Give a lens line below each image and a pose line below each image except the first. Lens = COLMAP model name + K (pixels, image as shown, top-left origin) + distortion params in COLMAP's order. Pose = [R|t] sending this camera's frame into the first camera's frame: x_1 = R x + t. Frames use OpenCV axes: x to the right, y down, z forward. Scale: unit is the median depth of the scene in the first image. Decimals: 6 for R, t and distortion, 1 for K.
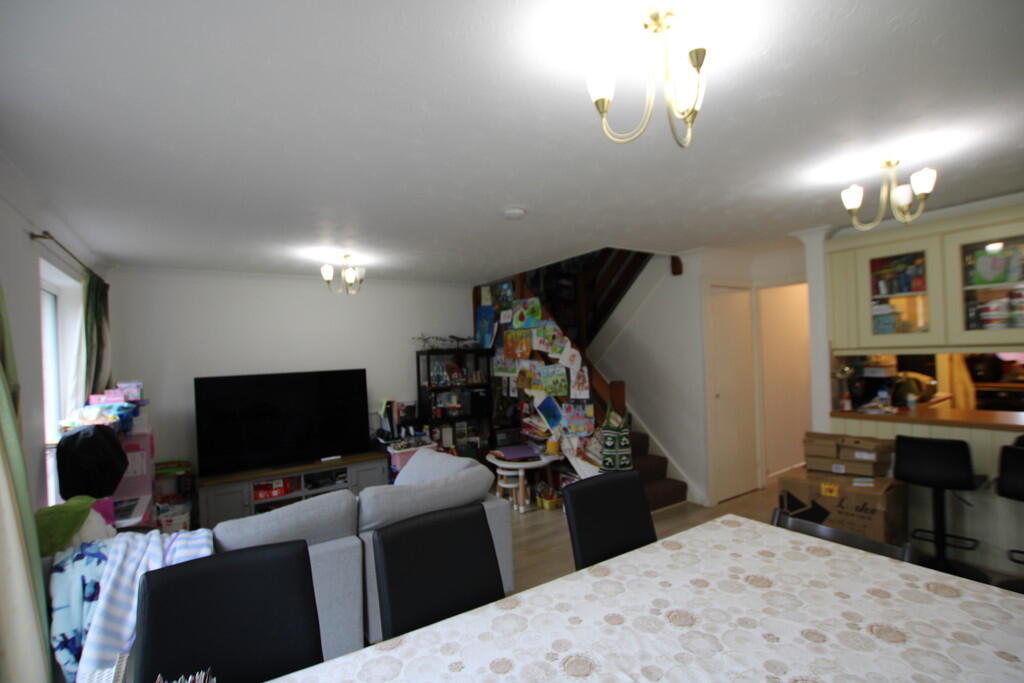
lens RADIAL K [[480.4, 0, 522.2], [0, 480.4, 347.3], [0, 0, 1]] dist [-0.016473, -0.000492]
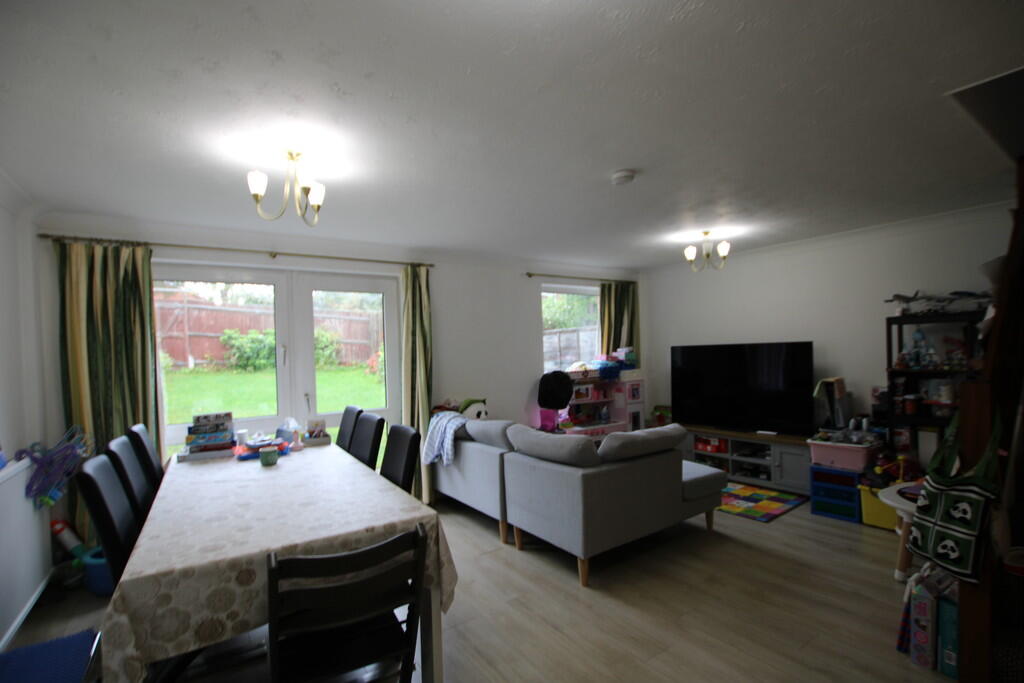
lens RADIAL K [[480.4, 0, 514.1], [0, 480.4, 348.5], [0, 0, 1]] dist [-0.016473, -0.000492]
pose [[0.010397, 0.036310, -0.999286, 0.612039], [0.044617, 0.998328, 0.036739, 0.001540], [0.998950, -0.044967, 0.008759, 0.523390]]
